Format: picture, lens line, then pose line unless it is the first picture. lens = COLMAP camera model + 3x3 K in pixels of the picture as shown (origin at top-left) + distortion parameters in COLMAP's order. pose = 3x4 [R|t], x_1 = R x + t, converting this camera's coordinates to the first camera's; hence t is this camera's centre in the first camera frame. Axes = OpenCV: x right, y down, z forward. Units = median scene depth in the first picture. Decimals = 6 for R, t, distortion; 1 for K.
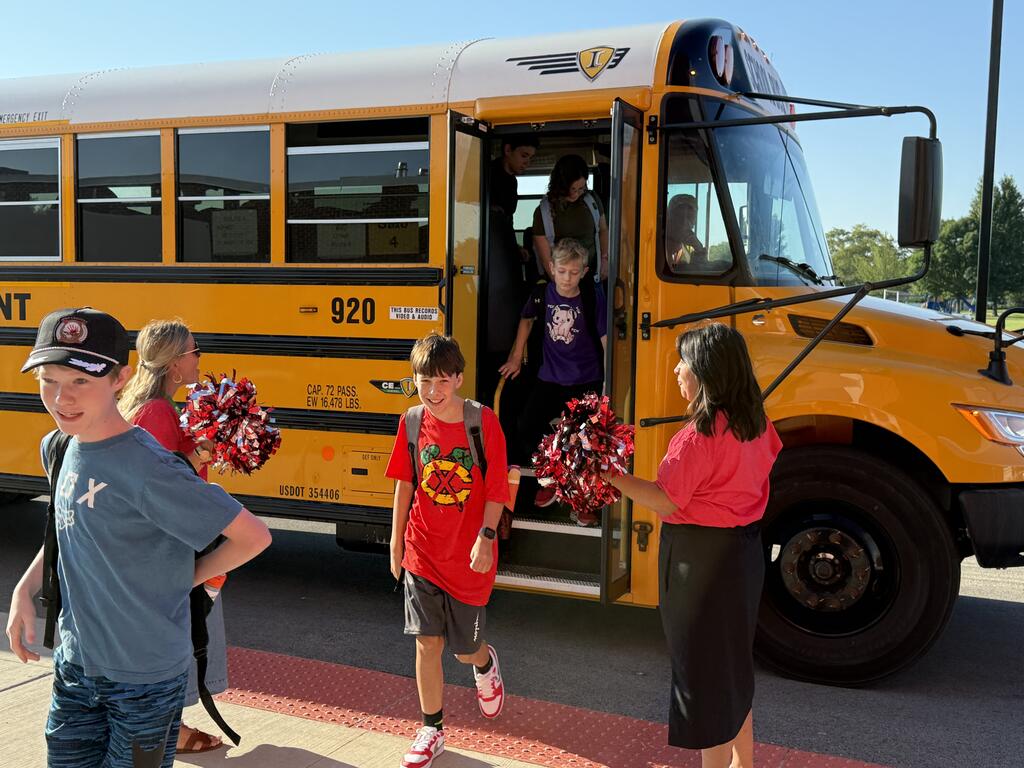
lens RADIAL K [[1161.1, 0, 510.7], [0, 1161.1, 394.9], [0, 0, 1]] dist [0.055974, 0.000000]
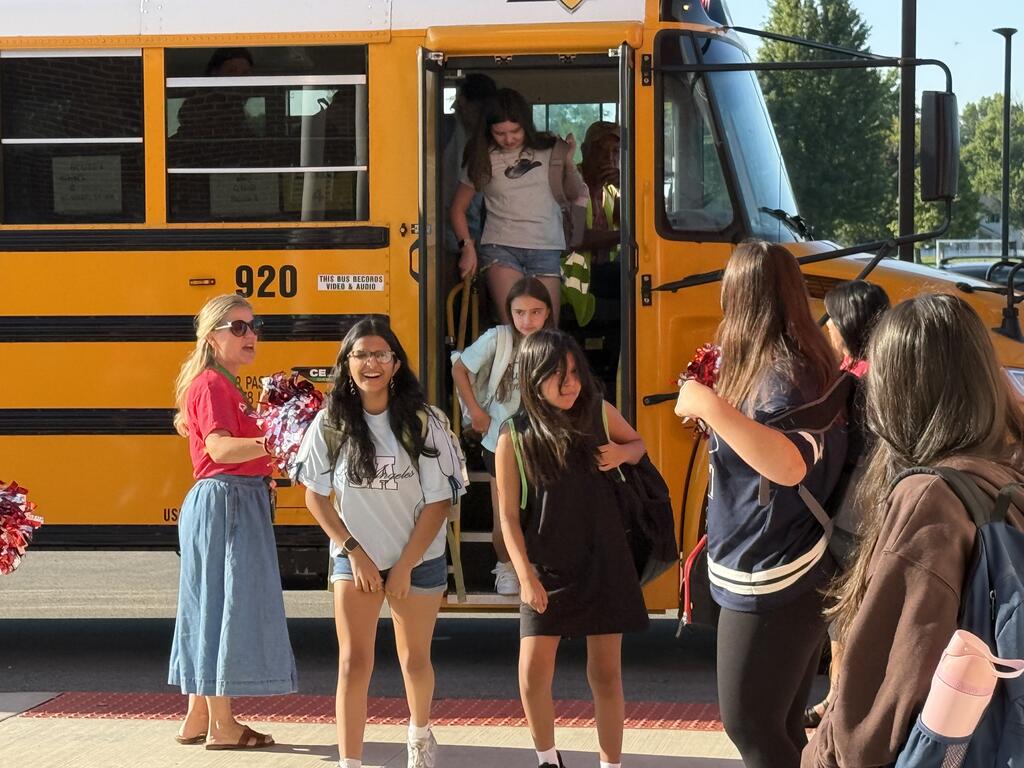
lens RADIAL K [[2835.0, 0, 516.4], [0, 2835.0, 389.4], [0, 0, 1]] dist [0.041050, 0.000000]
pose [[0.957980, -0.034713, 0.284726, -0.532732], [0.043971, 0.998690, -0.026186, 0.061036], [-0.283444, 0.037606, 0.958251, -0.925144]]
